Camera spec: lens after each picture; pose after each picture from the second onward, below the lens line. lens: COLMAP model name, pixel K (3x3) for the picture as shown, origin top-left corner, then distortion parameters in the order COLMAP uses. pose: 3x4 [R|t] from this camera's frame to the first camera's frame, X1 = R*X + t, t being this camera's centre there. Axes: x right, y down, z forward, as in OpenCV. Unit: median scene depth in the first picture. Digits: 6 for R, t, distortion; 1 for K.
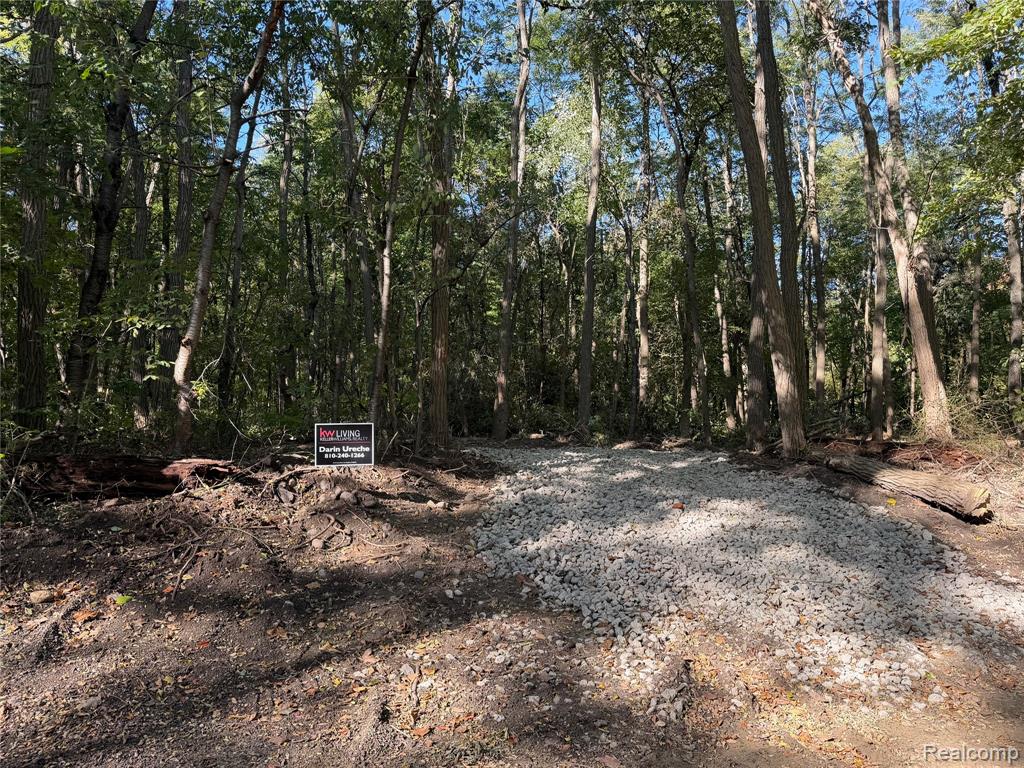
lens RADIAL K [[733.0, 0, 514.0], [0, 733.0, 380.0], [0, 0, 1]] dist [0.007774, -0.007769]
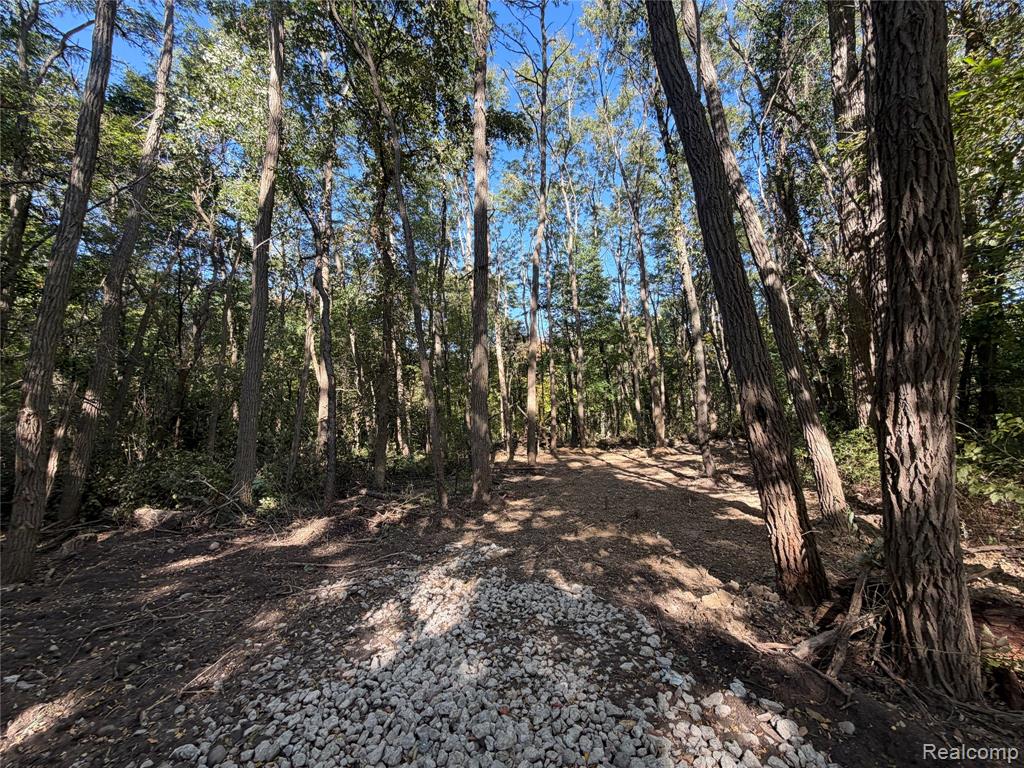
lens RADIAL K [[408.5, 0, 512.0], [0, 408.5, 384.0], [0, 0, 1]] dist [-0.000056, -0.000044]
pose [[0.788381, 0.038703, 0.613969, 0.055376], [-0.006328, 0.998476, -0.054815, -0.014476], [-0.615155, 0.039329, 0.787425, 0.518968]]
